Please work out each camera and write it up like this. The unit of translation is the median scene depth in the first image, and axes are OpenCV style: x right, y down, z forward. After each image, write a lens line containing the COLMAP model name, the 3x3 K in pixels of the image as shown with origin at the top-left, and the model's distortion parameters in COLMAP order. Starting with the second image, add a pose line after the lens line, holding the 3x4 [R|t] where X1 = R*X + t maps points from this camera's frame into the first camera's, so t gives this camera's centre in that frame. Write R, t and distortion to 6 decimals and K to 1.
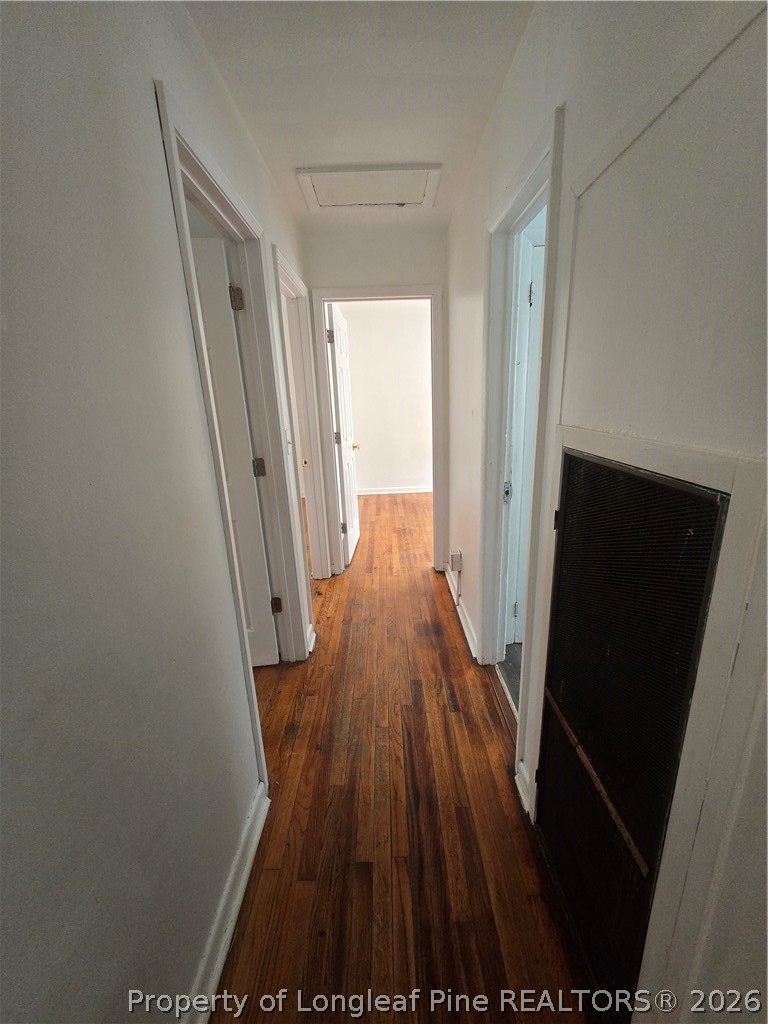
lens RADIAL K [[416.4, 0, 386.4], [0, 416.4, 512.6], [0, 0, 1]] dist [0.000445, -0.000030]
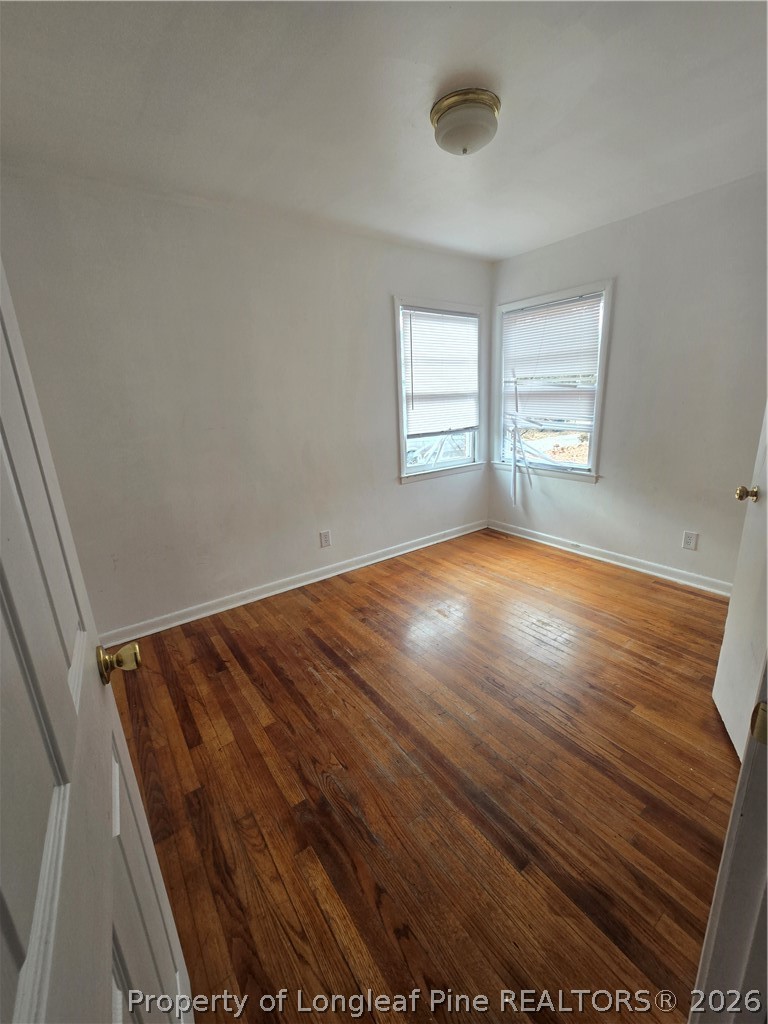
lens RADIAL K [[416.4, 0, 385.0], [0, 416.4, 508.8], [0, 0, 1]] dist [0.000445, -0.000030]
pose [[0.811848, -0.138497, 0.567204, -0.061222], [0.158375, 0.987274, 0.014382, -0.166001], [-0.561978, 0.078155, 0.823452, 0.620709]]
